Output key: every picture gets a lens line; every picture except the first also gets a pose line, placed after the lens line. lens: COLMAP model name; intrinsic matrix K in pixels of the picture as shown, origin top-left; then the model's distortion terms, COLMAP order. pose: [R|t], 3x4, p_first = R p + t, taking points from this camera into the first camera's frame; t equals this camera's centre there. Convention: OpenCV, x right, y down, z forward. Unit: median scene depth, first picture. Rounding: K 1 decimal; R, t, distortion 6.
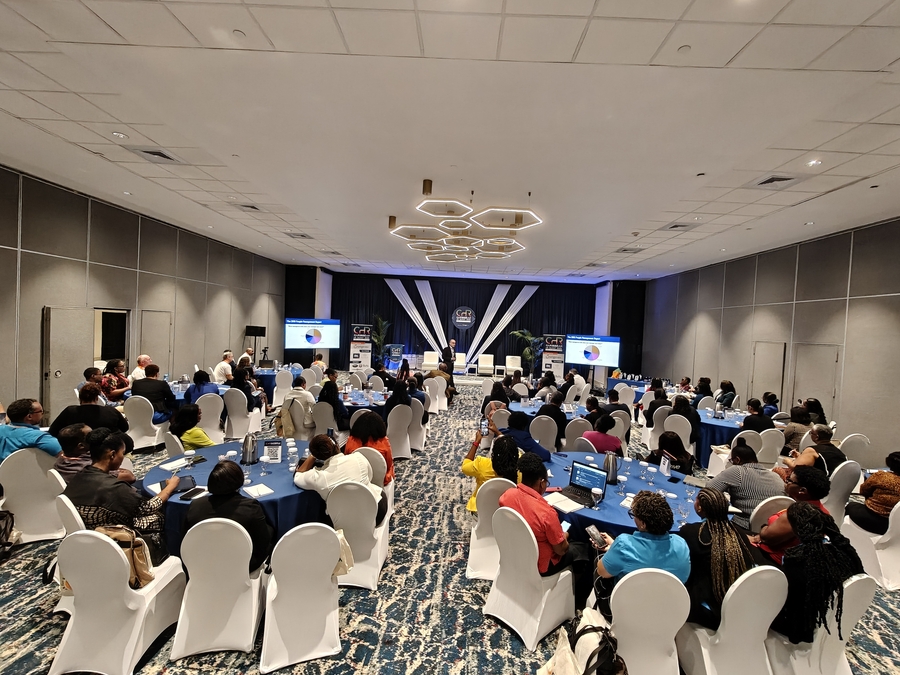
lens RADIAL K [[391.0, 0, 450.0], [0, 391.0, 337.5], [0, 0, 1]] dist [0.000842, 0.000042]
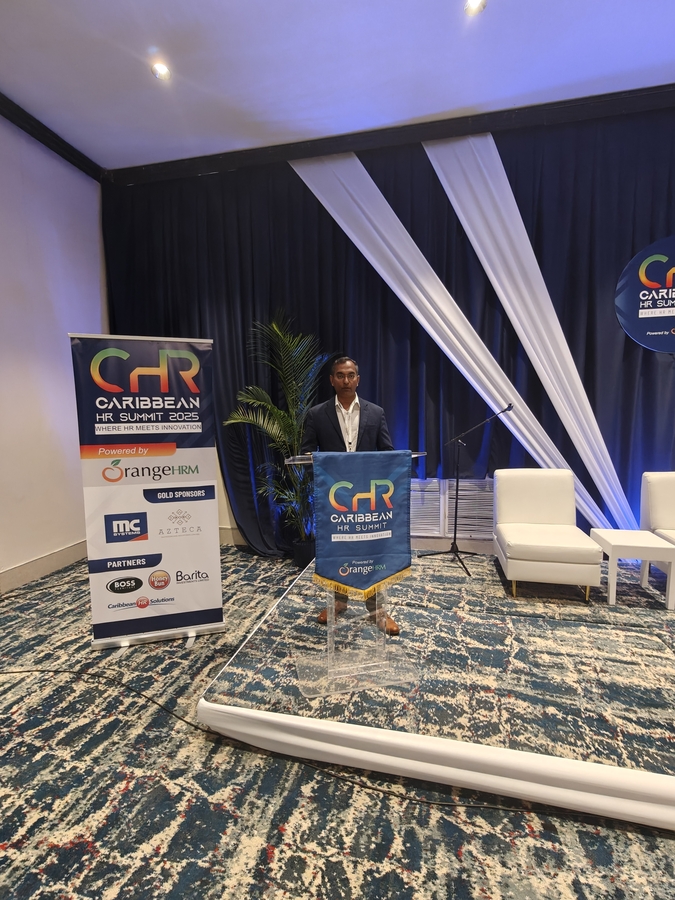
lens RADIAL K [[391.0, 0, 337.5], [0, 391.0, 450.0], [0, 0, 1]] dist [0.000842, 0.000042]
pose [[0.979749, -0.047090, -0.194615, -0.105113], [0.058795, 0.996764, 0.054813, 0.009252], [0.191404, -0.065146, 0.979347, 0.772003]]
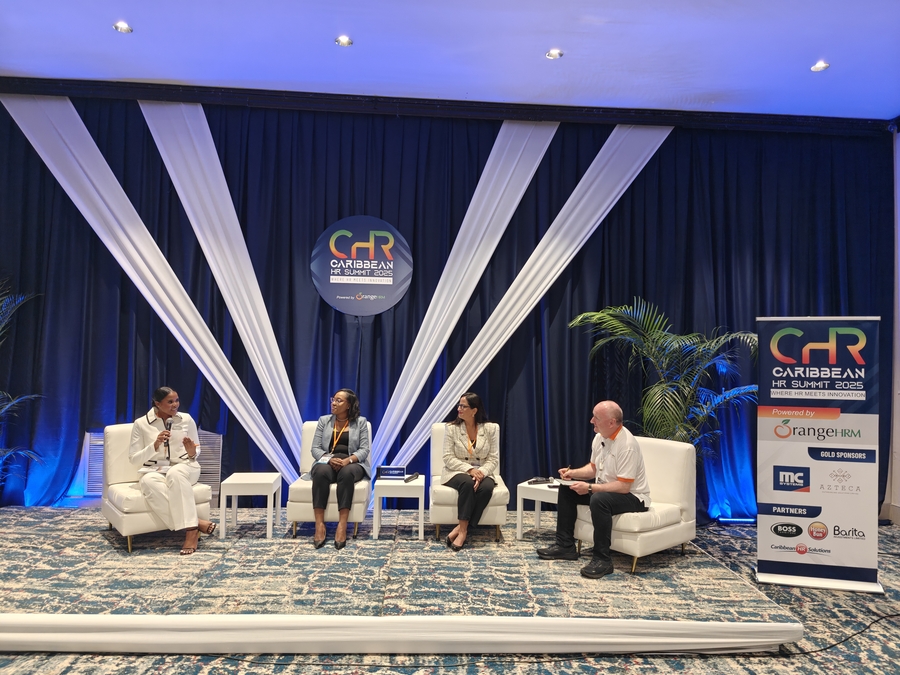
lens RADIAL K [[599.3, 0, 450.0], [0, 599.3, 337.5], [0, 0, 1]] dist [-0.003614, -0.002990]
pose [[0.995639, -0.027396, 0.089173, 0.054989], [0.031593, 0.998442, -0.045995, 0.010721], [-0.087774, 0.048612, 0.994954, 0.652691]]
